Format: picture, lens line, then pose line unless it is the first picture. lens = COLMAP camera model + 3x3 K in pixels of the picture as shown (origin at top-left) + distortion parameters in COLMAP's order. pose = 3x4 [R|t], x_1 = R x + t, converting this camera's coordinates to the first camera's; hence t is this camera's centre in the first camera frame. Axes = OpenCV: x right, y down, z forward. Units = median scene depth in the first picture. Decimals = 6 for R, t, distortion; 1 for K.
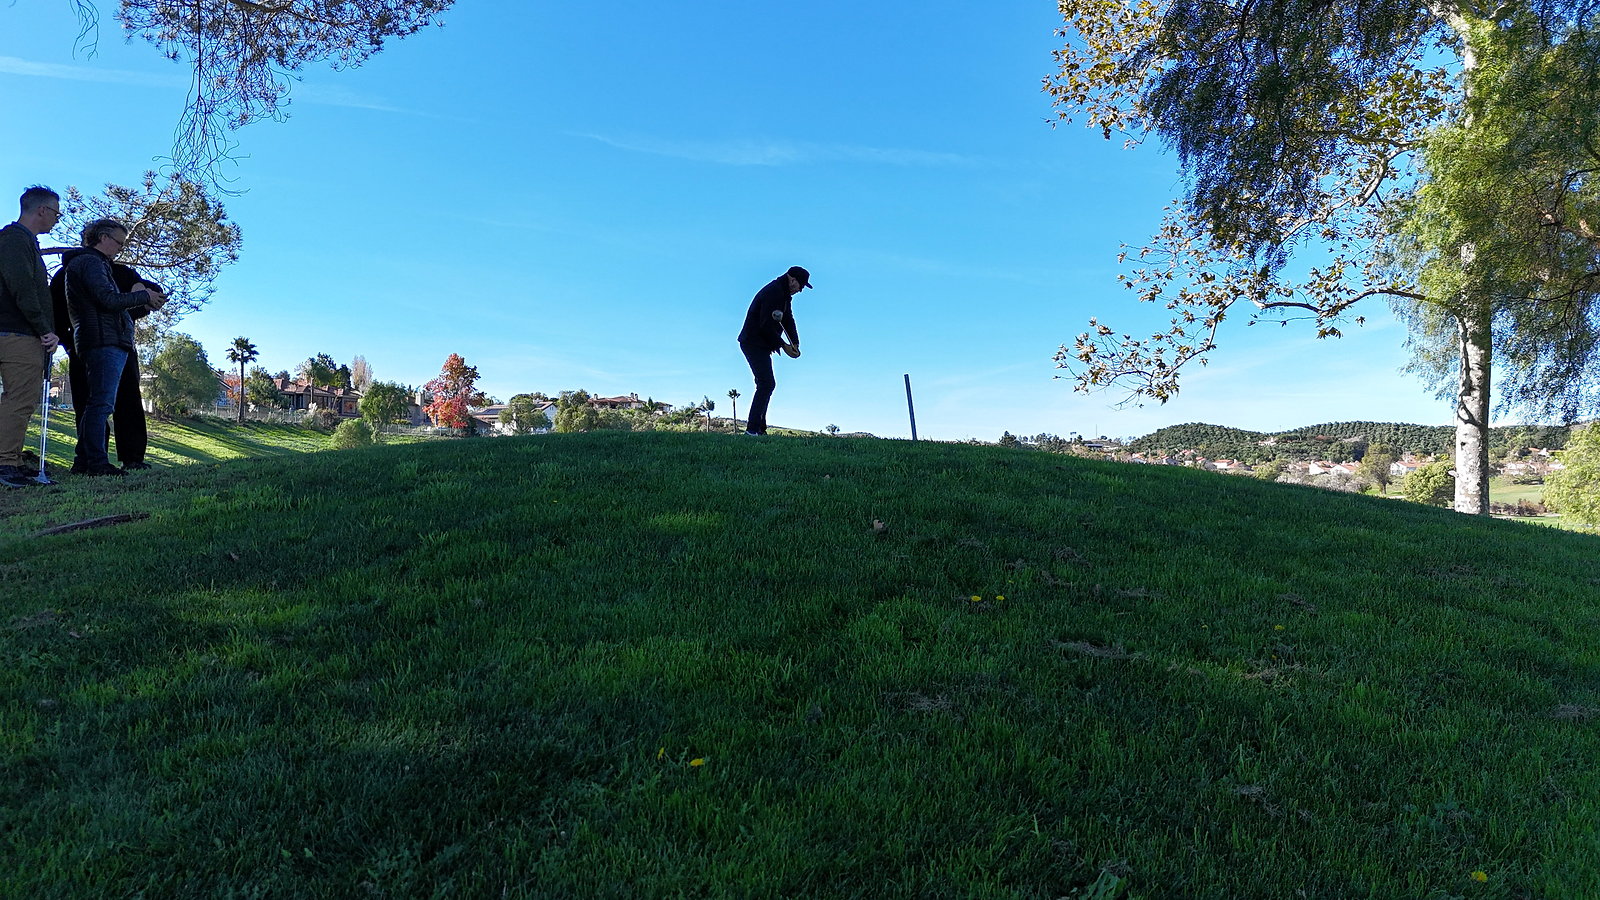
lens RADIAL K [[1188.2, 0, 788.0], [0, 1188.2, 442.0], [0, 0, 1]] dist [0.080302, -0.080842]
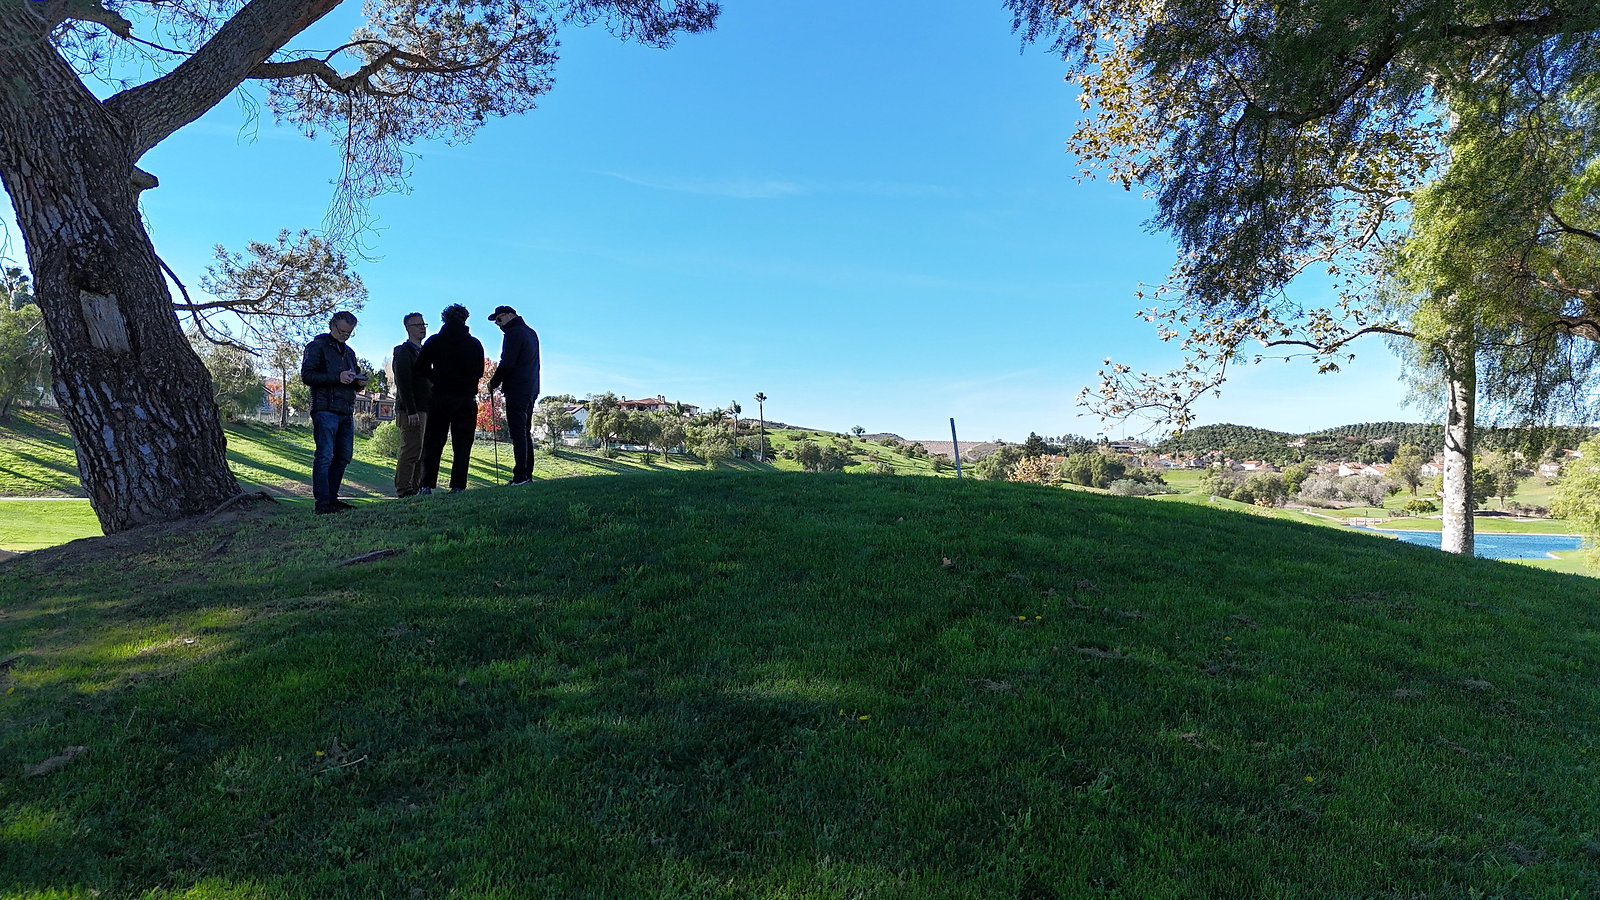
lens RADIAL K [[1188.2, 0, 787.7], [0, 1188.2, 440.4], [0, 0, 1]] dist [0.080302, -0.080842]
pose [[0.999778, -0.000069, -0.021053, -0.030220], [0.000029, 0.999998, -0.001891, -0.025557], [0.021053, 0.001890, 0.999777, -0.144186]]
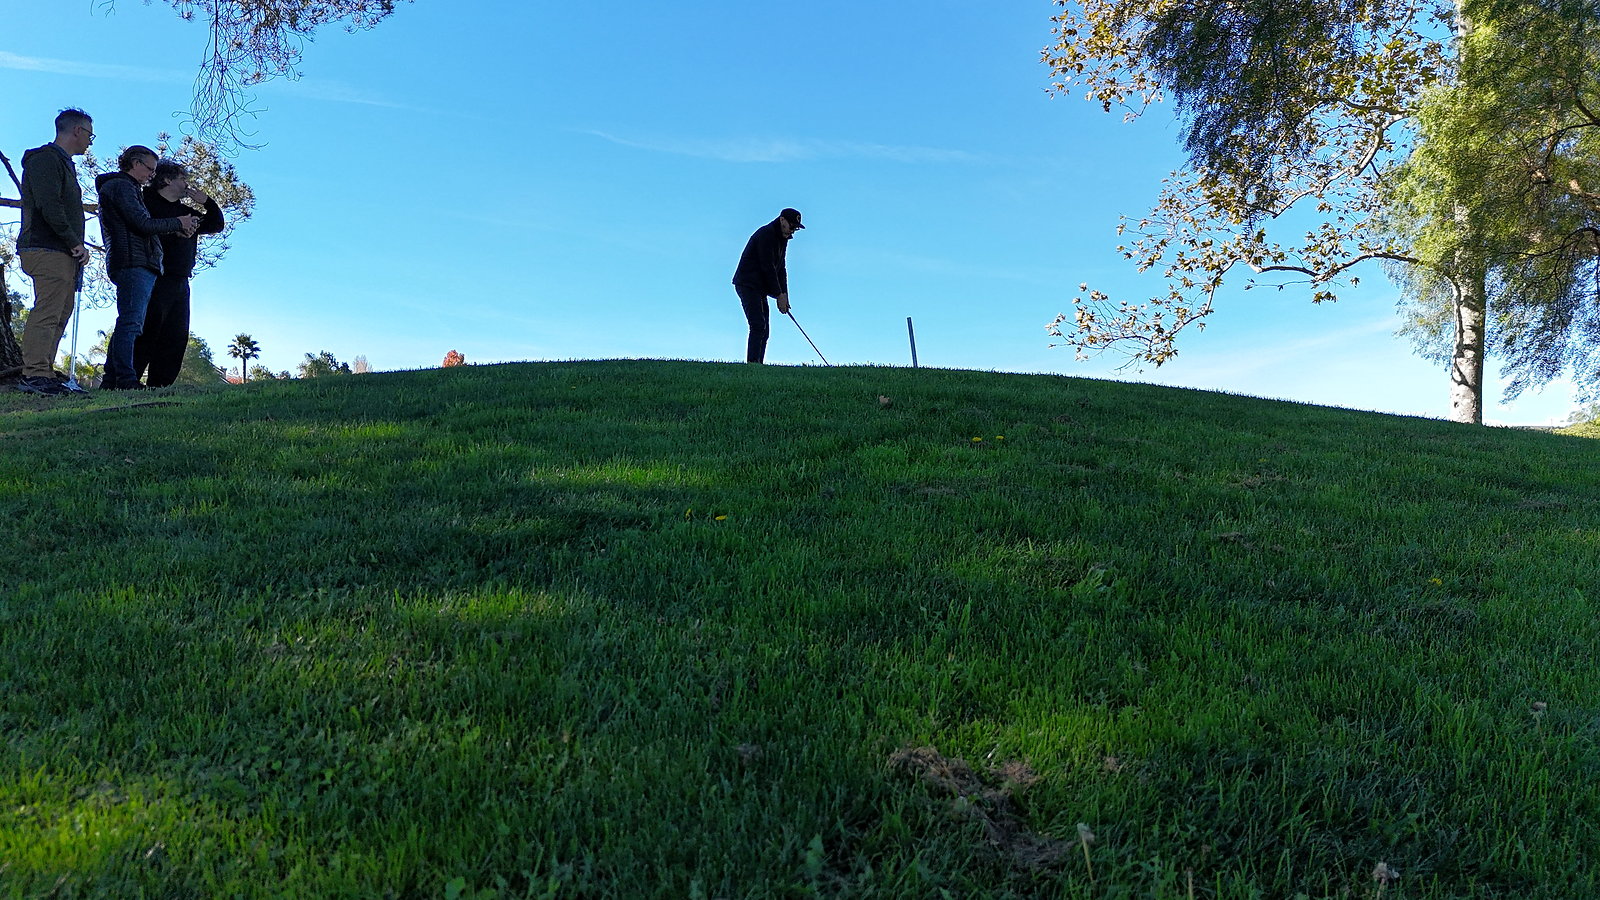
lens RADIAL K [[1188.2, 0, 787.7], [0, 1188.2, 435.9], [0, 0, 1]] dist [0.080302, -0.080842]
pose [[1.000000, 0.000169, -0.000730, -0.002976], [-0.000174, 0.999978, -0.006562, 0.040670], [0.000729, 0.006562, 0.999978, -0.017216]]
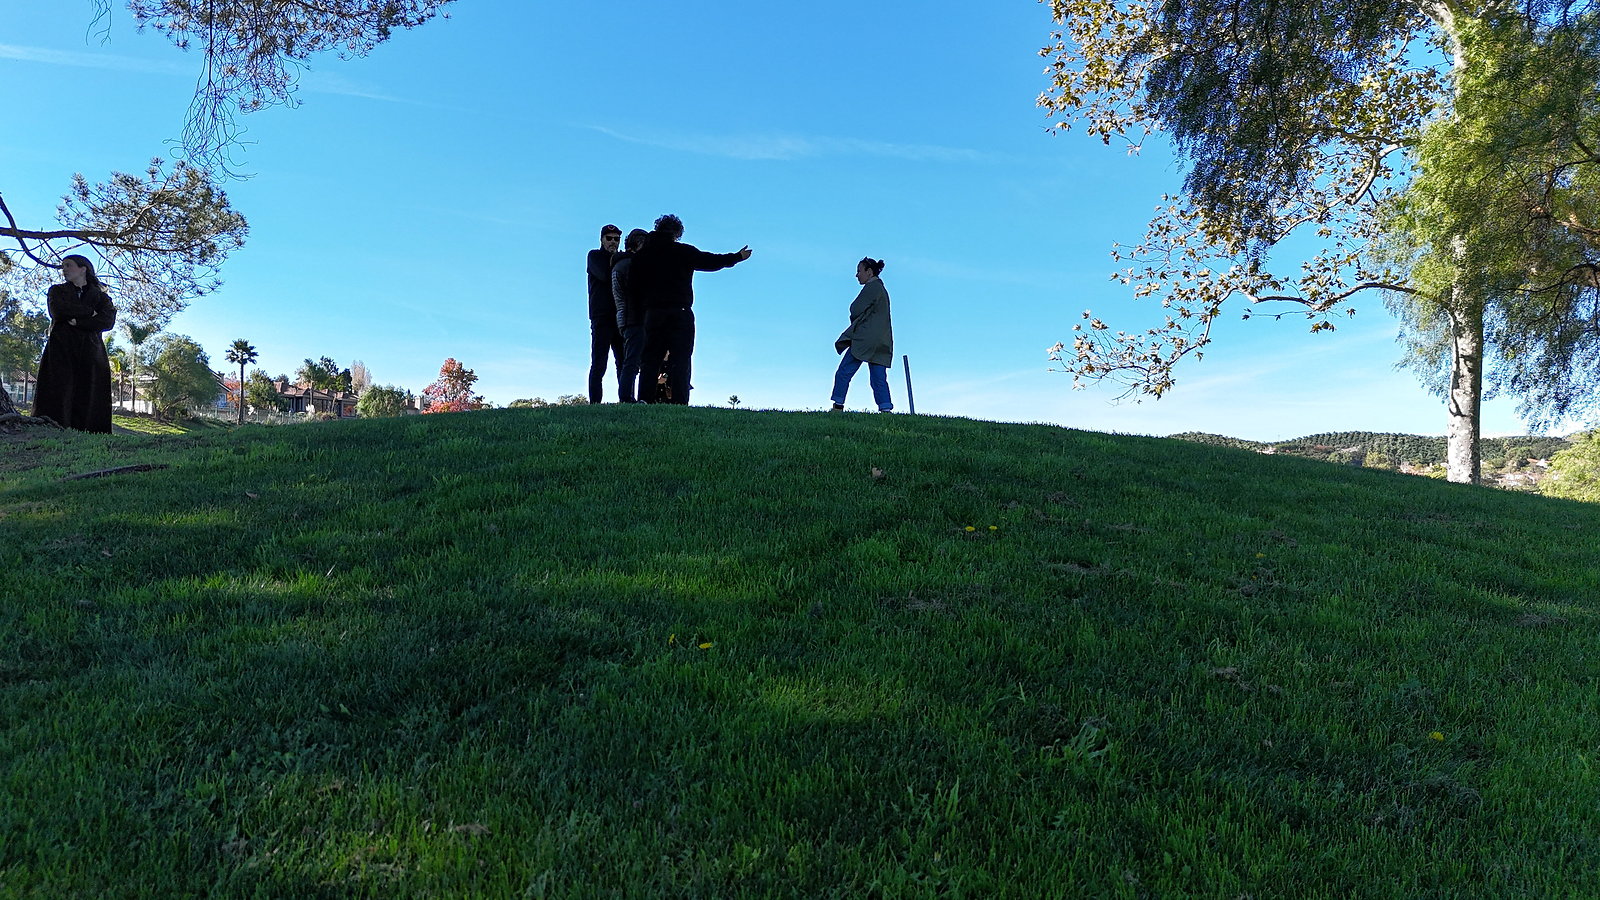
lens RADIAL K [[1188.2, 0, 788.8], [0, 1188.2, 435.6], [0, 0, 1]] dist [0.080302, -0.080842]
pose [[0.999983, 0.005492, 0.001836, -0.001022], [-0.005470, 0.999919, -0.011516, 0.018793], [-0.001899, 0.011505, 0.999932, -0.012646]]
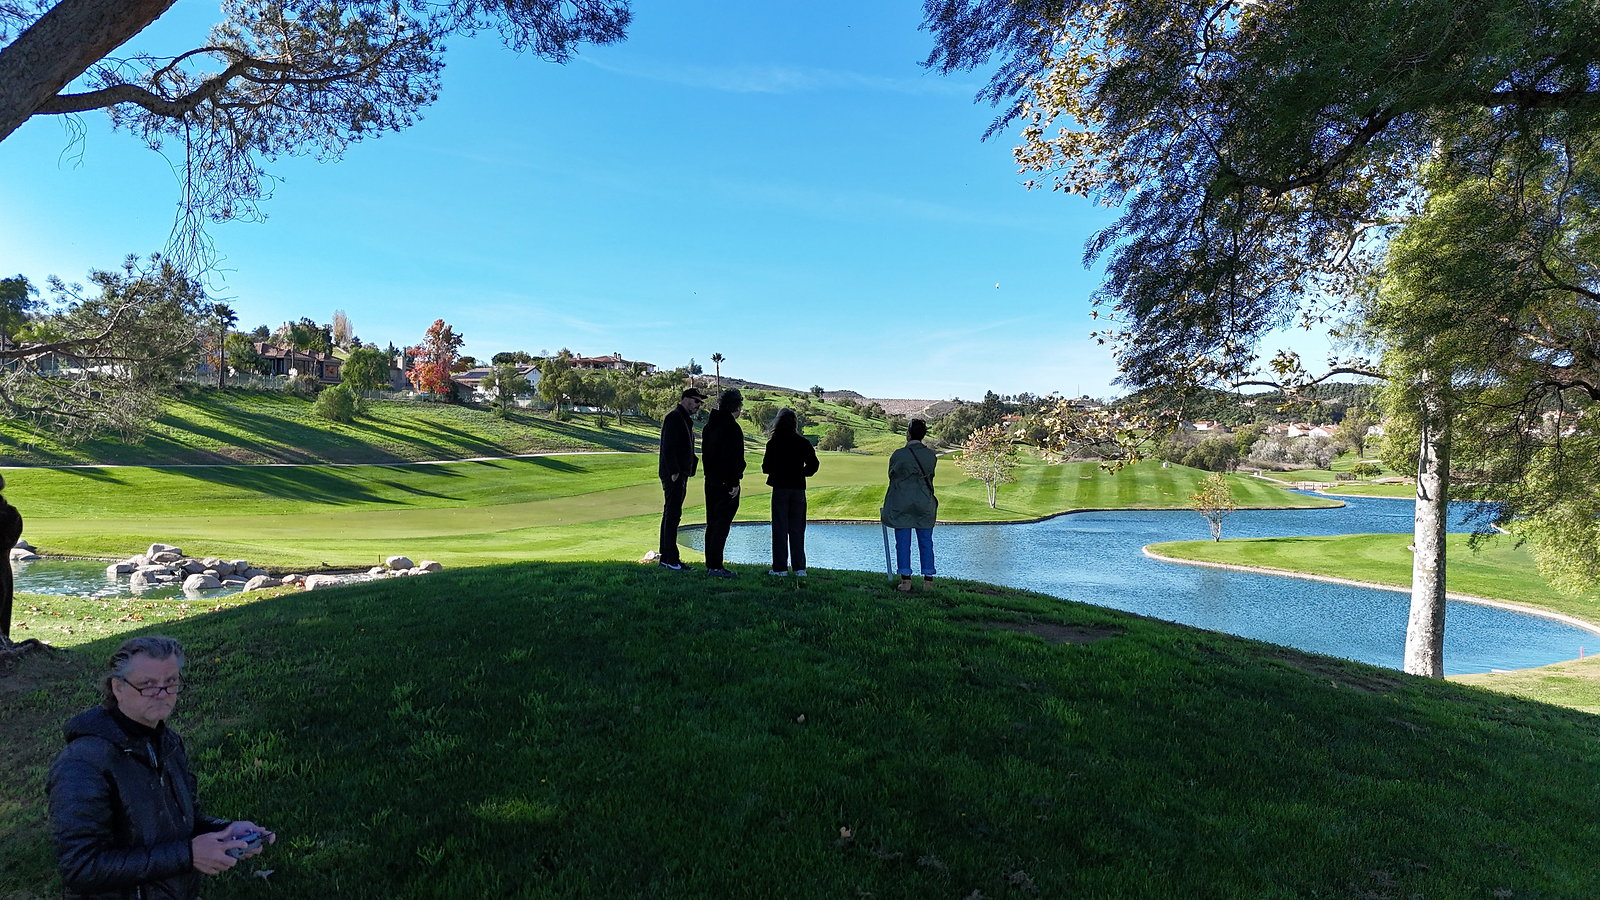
lens RADIAL K [[1188.2, 0, 790.6], [0, 1188.2, 428.6], [0, 0, 1]] dist [0.080302, -0.080842]
pose [[0.999859, 0.005964, 0.015707, 0.004427], [-0.006365, 0.999653, 0.025565, -0.119175], [-0.015549, -0.025662, 0.999550, -0.022884]]
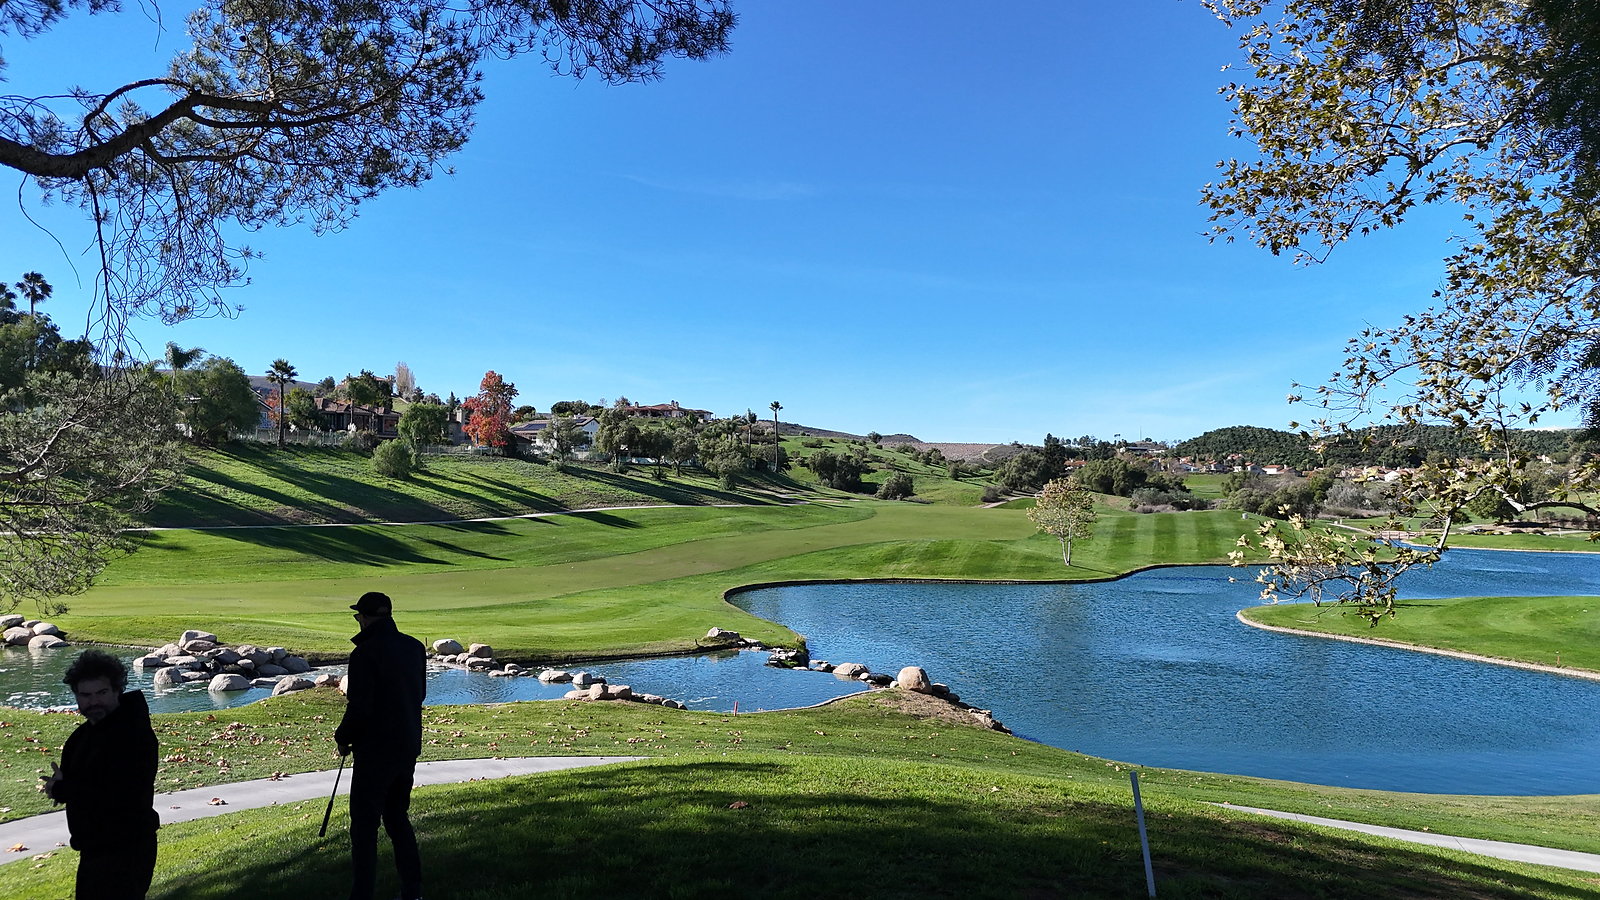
lens RADIAL K [[1188.2, 0, 789.9], [0, 1188.2, 421.4], [0, 0, 1]] dist [0.080302, -0.080842]
pose [[0.999511, -0.000968, -0.031246, -0.056347], [0.000416, 0.999844, -0.017648, -0.184006], [0.031258, 0.017626, 0.999356, 0.270051]]
